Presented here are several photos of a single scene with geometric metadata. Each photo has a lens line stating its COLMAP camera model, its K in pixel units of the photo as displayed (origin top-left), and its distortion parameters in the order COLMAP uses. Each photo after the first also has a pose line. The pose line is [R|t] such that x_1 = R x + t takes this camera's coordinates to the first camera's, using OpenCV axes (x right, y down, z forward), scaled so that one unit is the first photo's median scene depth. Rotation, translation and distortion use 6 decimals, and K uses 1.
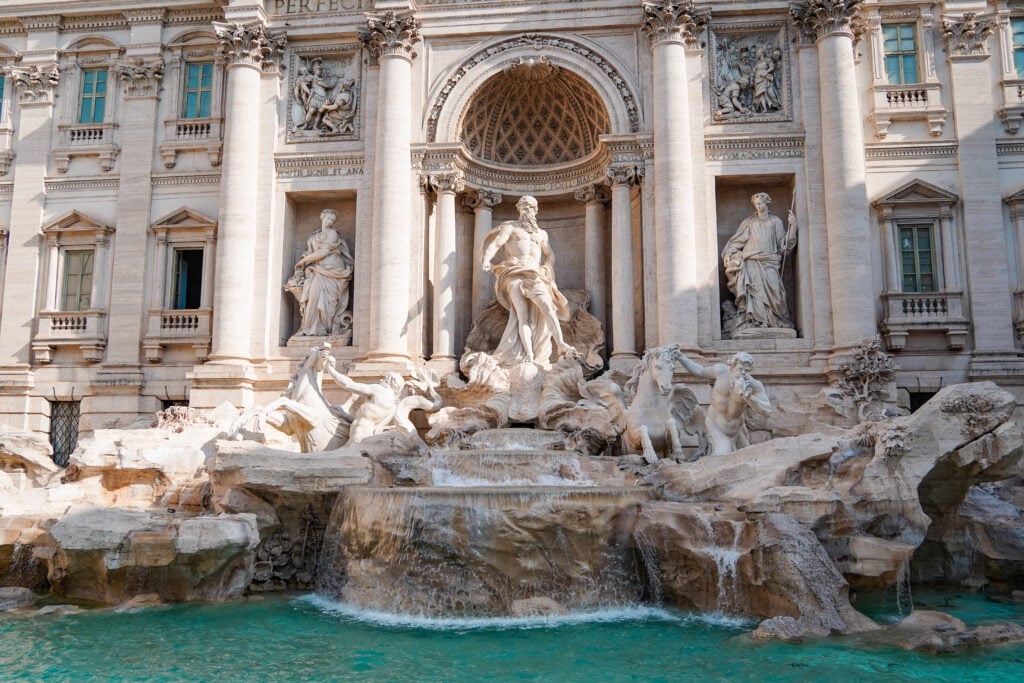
lens RADIAL K [[893.3, 0, 512.7], [0, 893.3, 323.9], [0, 0, 1]] dist [0.003983, 0.001709]
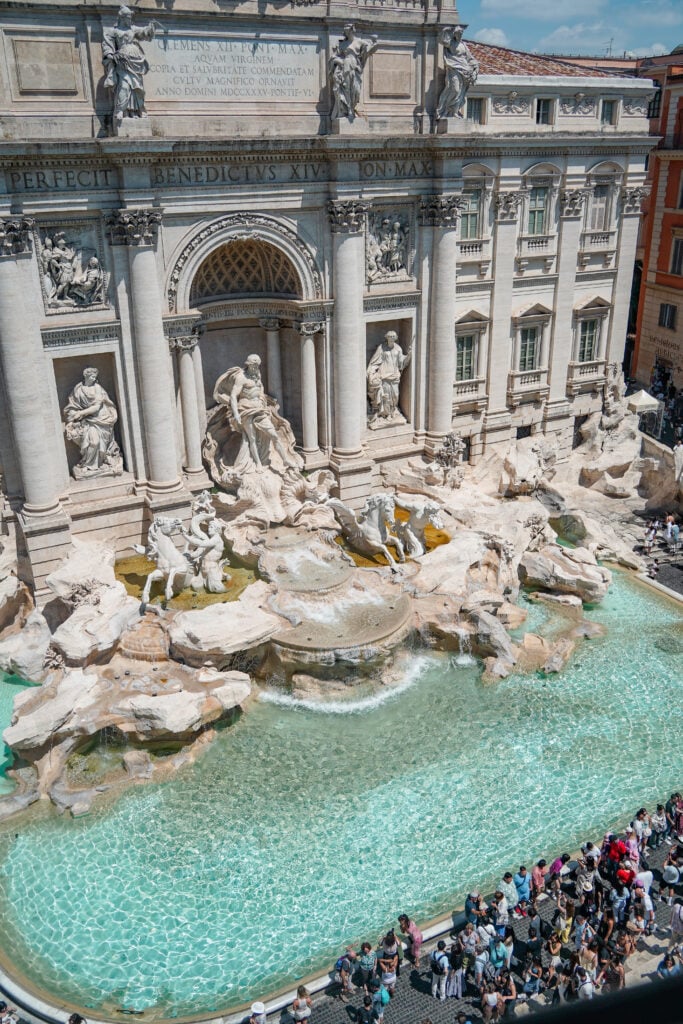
lens RADIAL K [[893.3, 0, 323.7], [0, 893.3, 511.7], [0, 0, 1]] dist [0.003983, 0.001709]
pose [[0.839575, -0.227502, 0.493312, -0.593007], [-0.068160, 0.856795, 0.511133, -0.613039], [-0.538951, -0.462758, 0.703837, -0.121476]]
